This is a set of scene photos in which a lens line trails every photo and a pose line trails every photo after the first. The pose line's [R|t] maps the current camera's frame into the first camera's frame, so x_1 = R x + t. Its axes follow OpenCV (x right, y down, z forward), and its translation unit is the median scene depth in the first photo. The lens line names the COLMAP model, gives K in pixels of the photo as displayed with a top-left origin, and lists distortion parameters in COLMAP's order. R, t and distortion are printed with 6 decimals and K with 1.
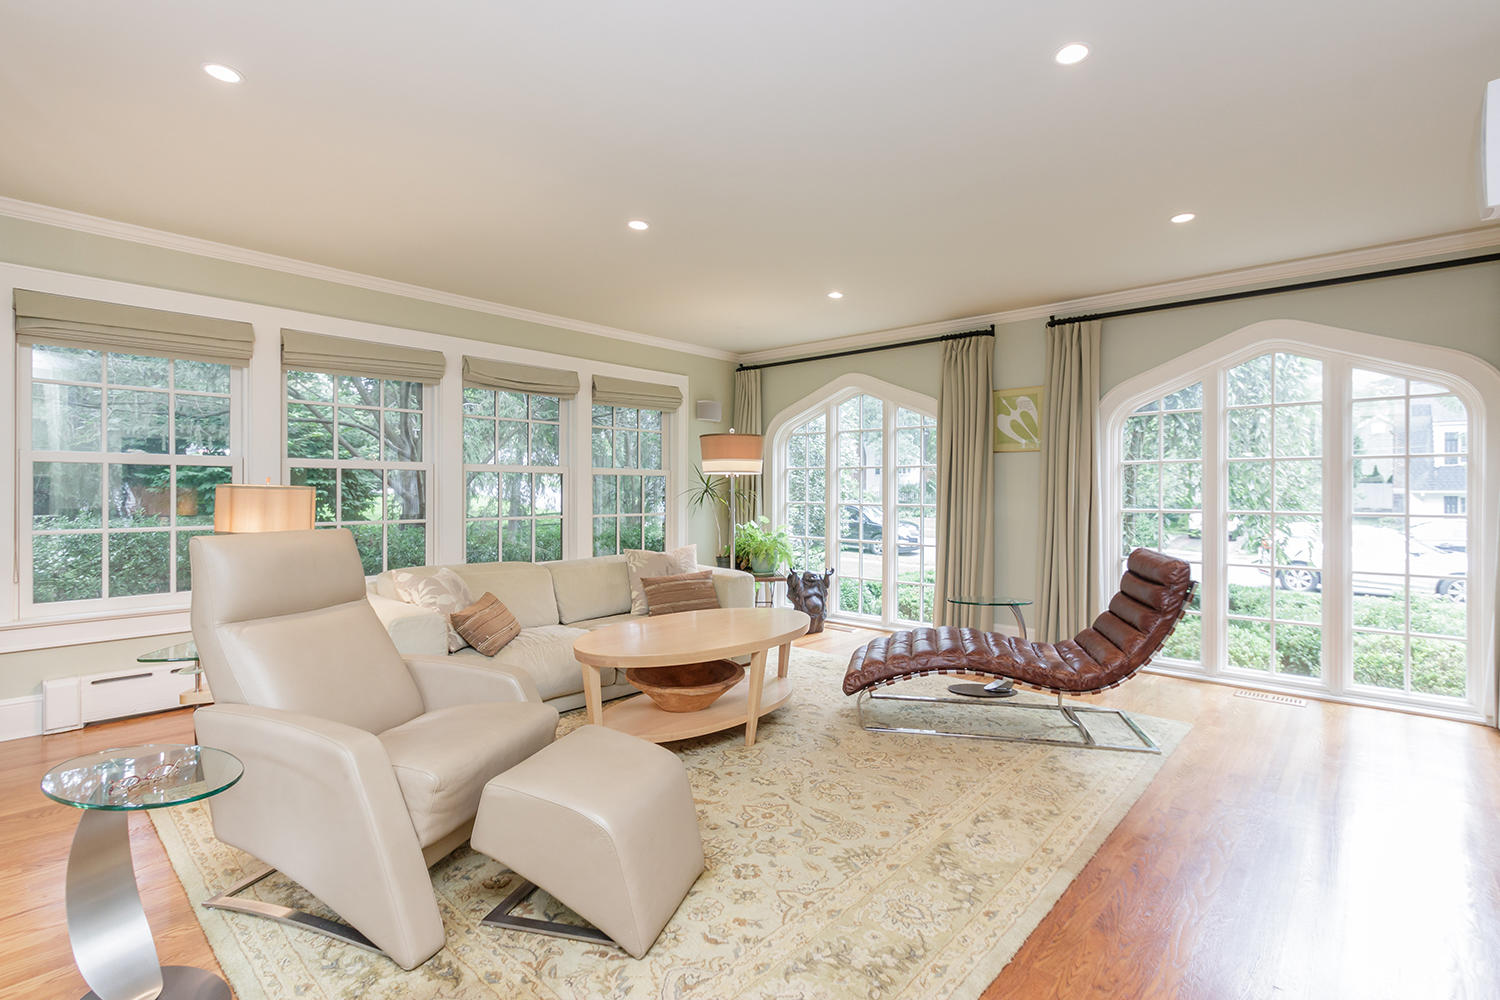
lens RADIAL K [[701.6, 0, 757.7], [0, 701.6, 497.0], [0, 0, 1]] dist [-0.003073, -0.000553]
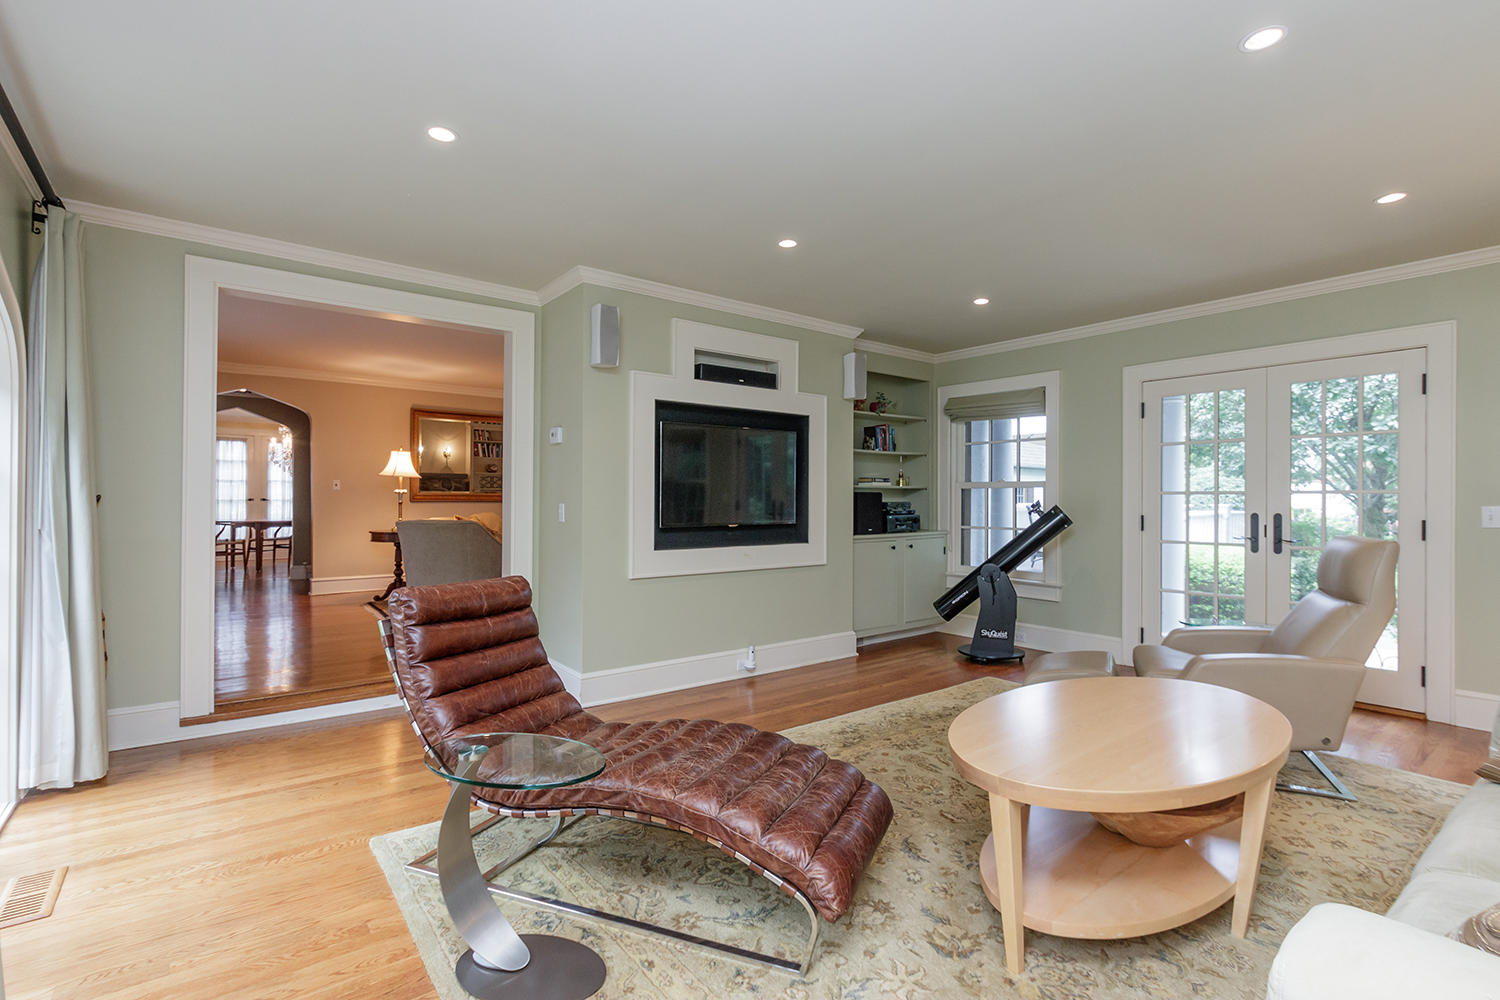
lens RADIAL K [[701.5, 0, 770.6], [0, 701.5, 497.8], [0, 0, 1]] dist [-0.000826, -0.000154]
pose [[-0.988081, -0.007385, 0.153758, 0.139727], [-0.006976, 0.999971, 0.003199, -0.013054], [-0.153777, 0.002089, -0.988103, 1.694433]]
